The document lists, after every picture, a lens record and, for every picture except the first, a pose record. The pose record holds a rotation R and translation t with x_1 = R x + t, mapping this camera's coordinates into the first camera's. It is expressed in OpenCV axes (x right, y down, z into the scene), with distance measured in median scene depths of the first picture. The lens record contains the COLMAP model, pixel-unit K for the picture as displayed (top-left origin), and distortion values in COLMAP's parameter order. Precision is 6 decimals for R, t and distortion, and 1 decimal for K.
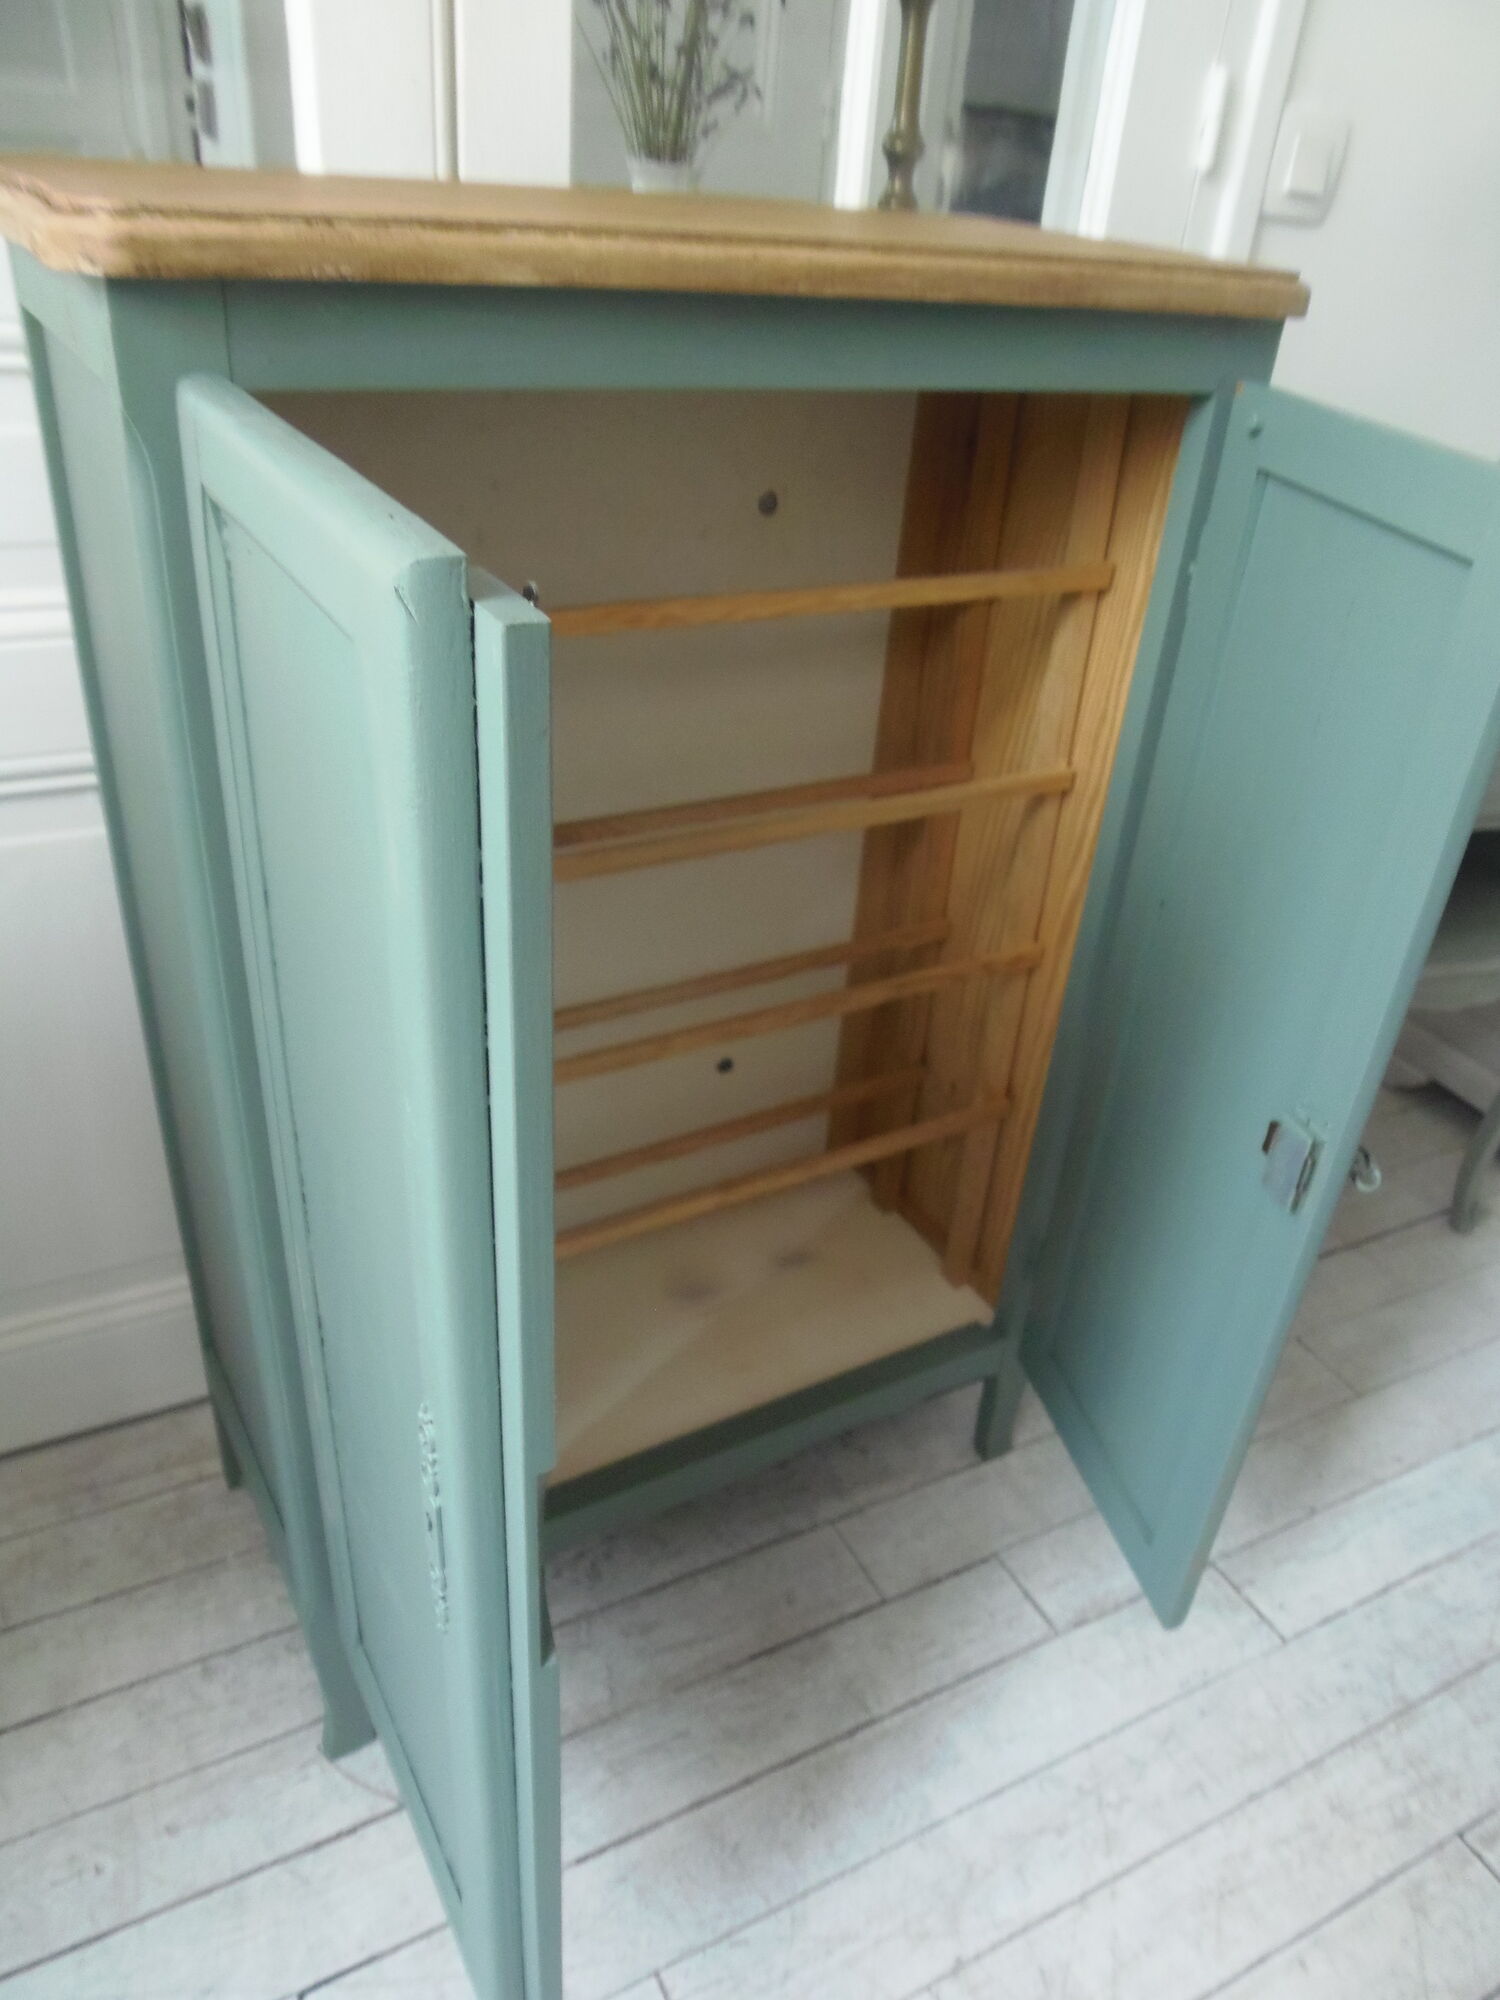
lens RADIAL K [[1450.8, 0, 771.1], [0, 1450.8, 1025.3], [0, 0, 1]] dist [-0.013614, -0.002503]
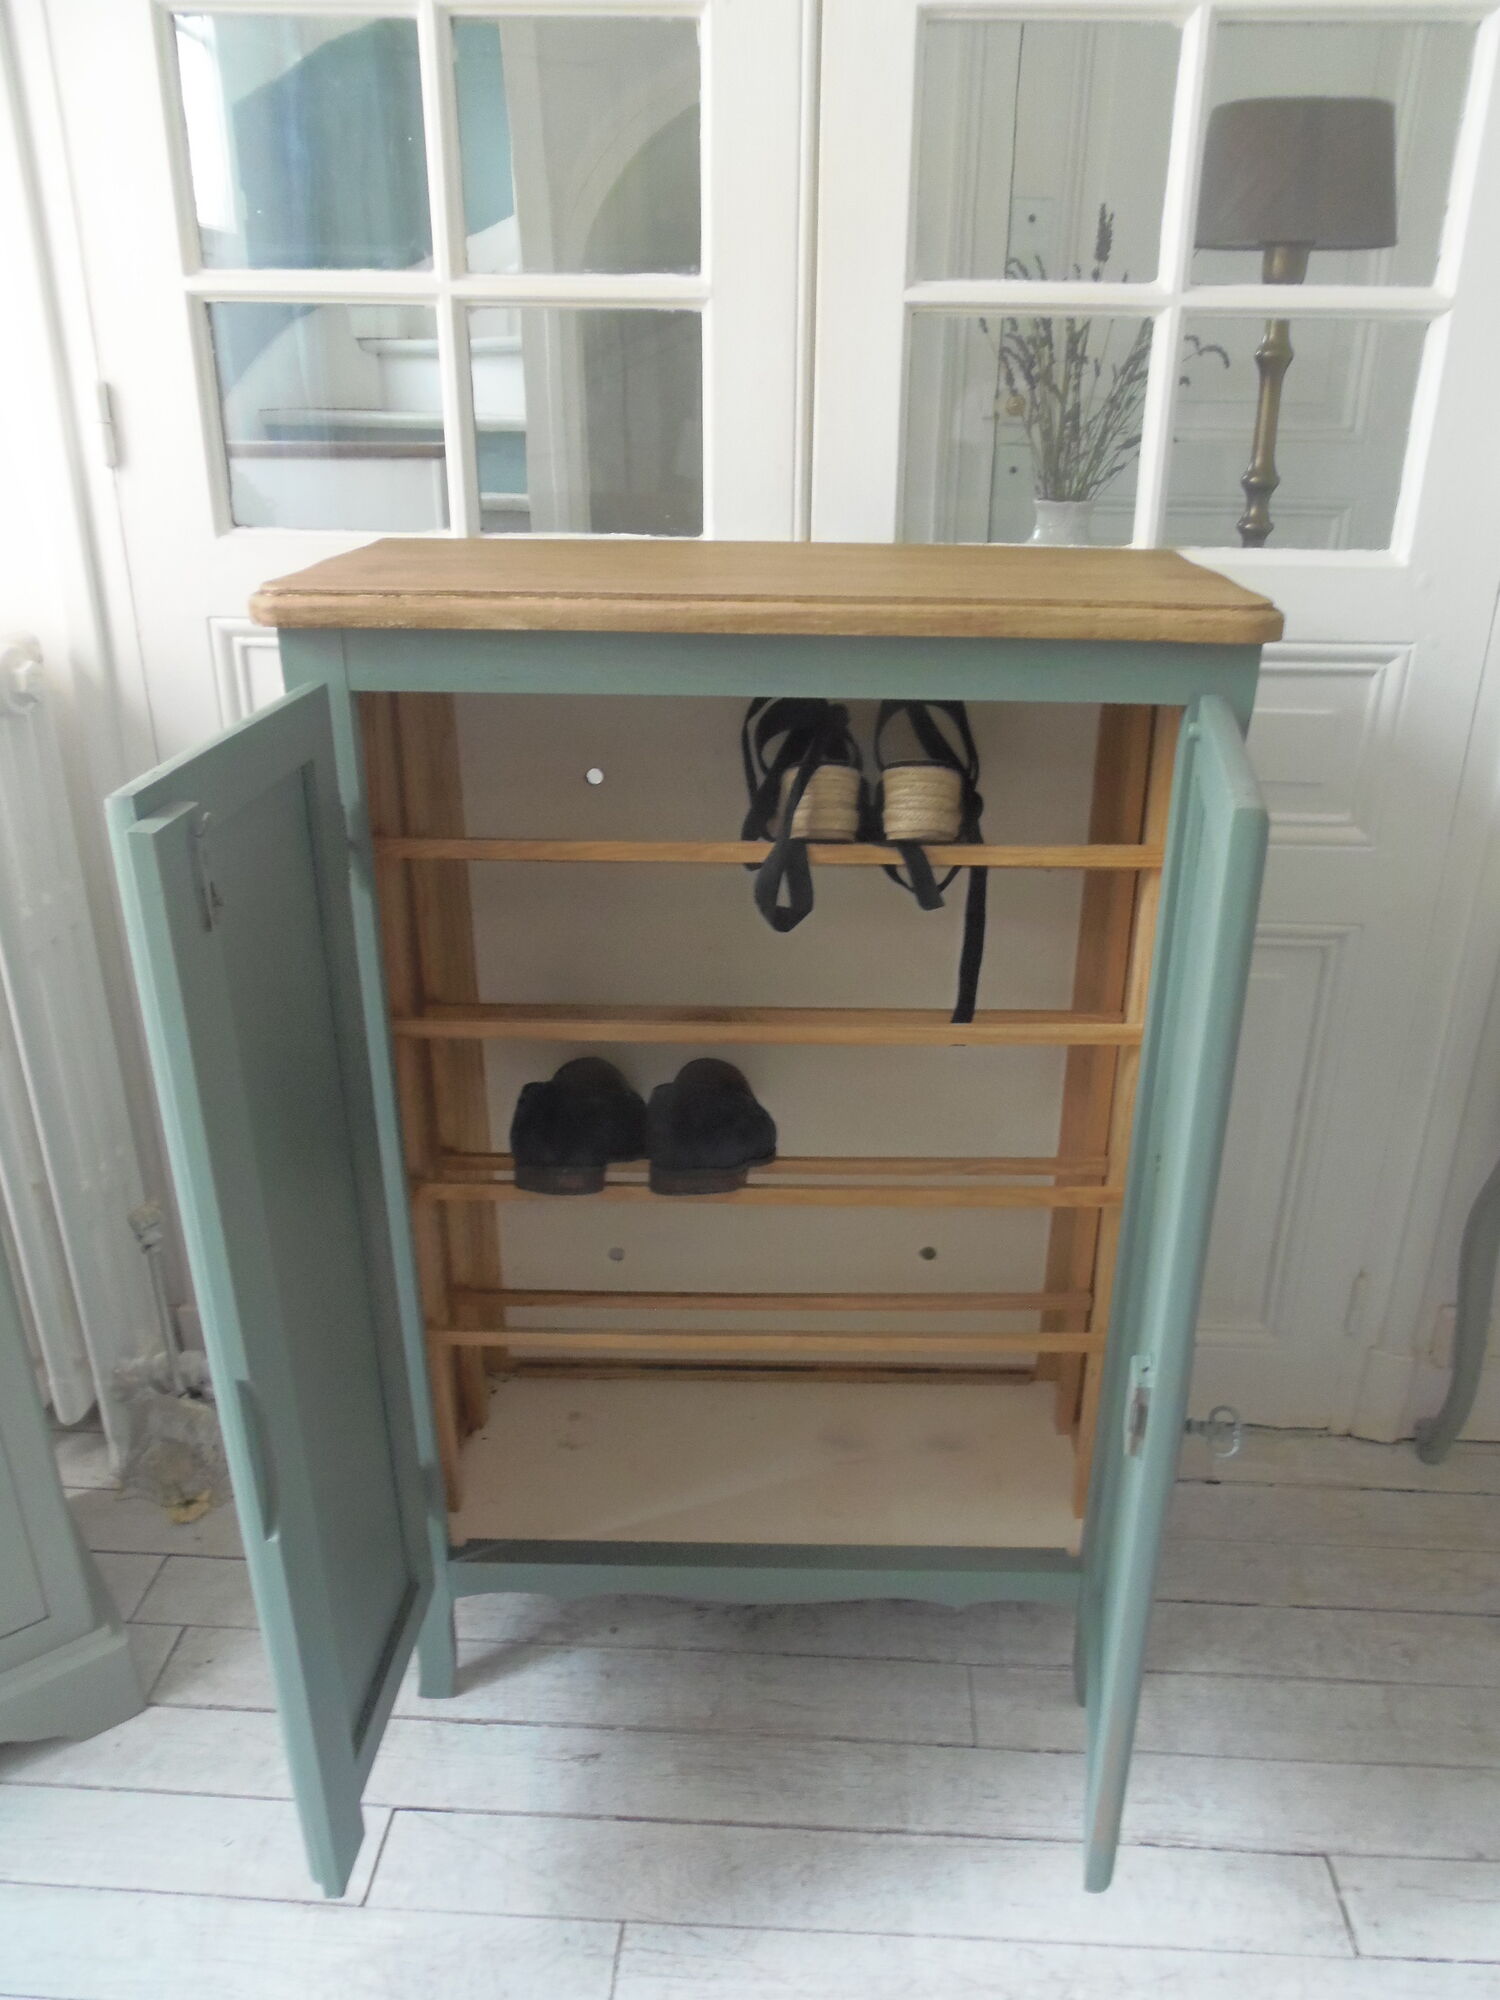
lens RADIAL K [[1432.7, 0, 789.0], [0, 1432.7, 1011.2], [0, 0, 1]] dist [-0.018033, -0.000752]
pose [[0.854593, 0.142769, -0.499287, 0.473832], [-0.221129, 0.969987, -0.101126, 0.007776], [0.469865, 0.196828, 0.860515, -0.096000]]
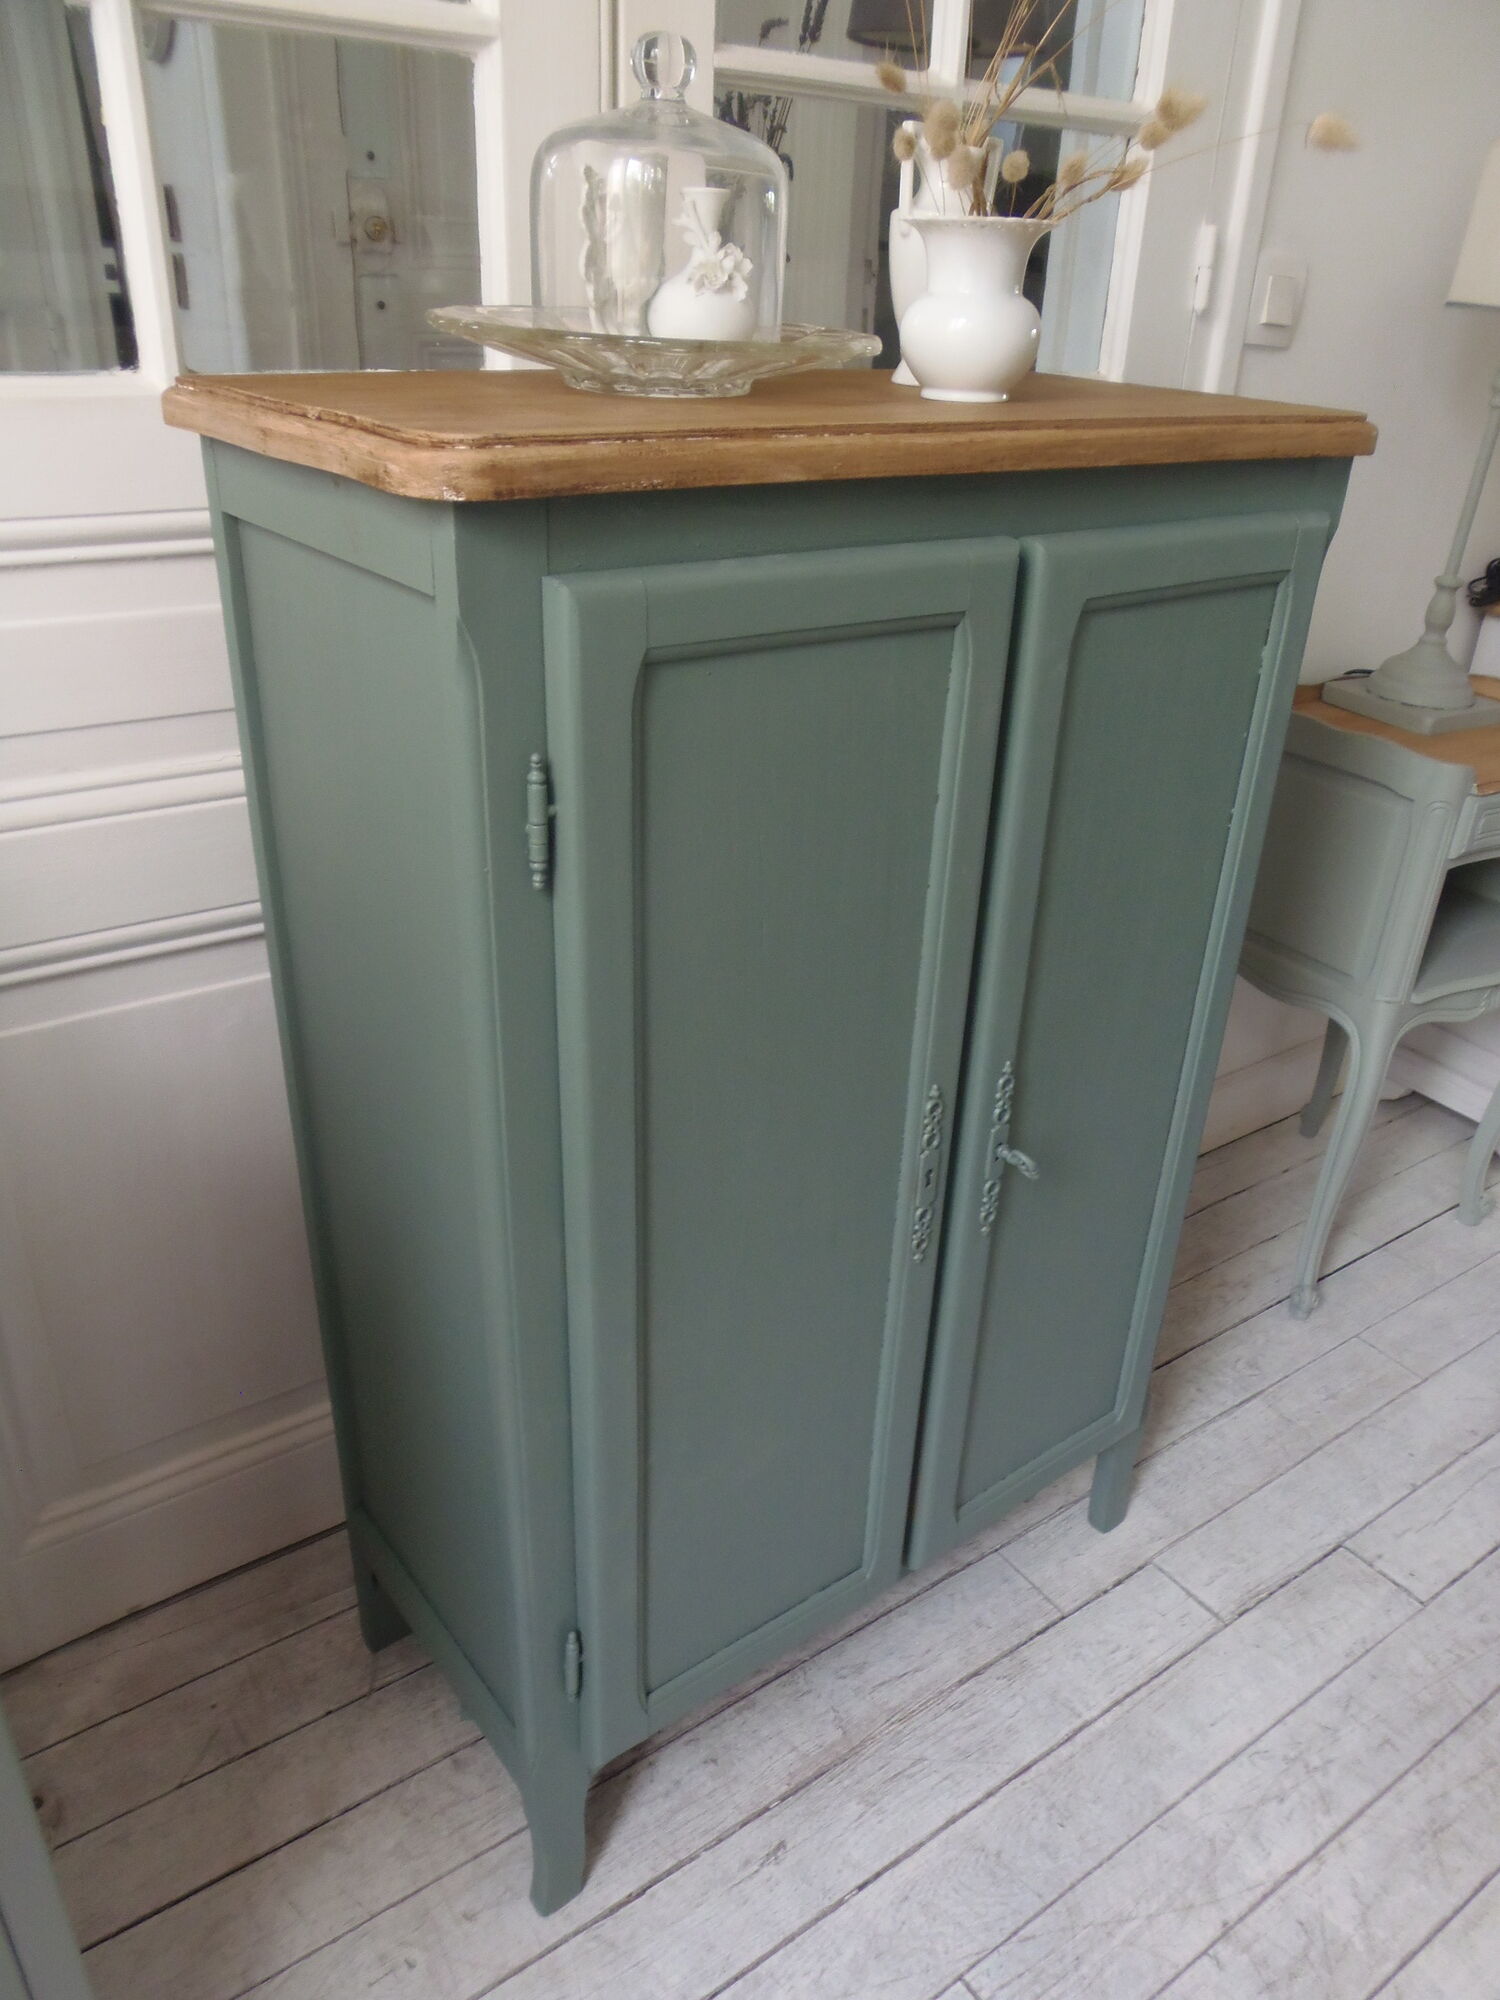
lens RADIAL K [[1432.7, 0, 785.1], [0, 1432.7, 1015.2], [0, 0, 1]] dist [-0.018033, -0.000752]
pose [[0.991852, -0.096548, 0.083116, -0.200949], [0.101260, 0.993368, -0.054471, -0.010952], [-0.077306, 0.062443, 0.995050, -0.080458]]
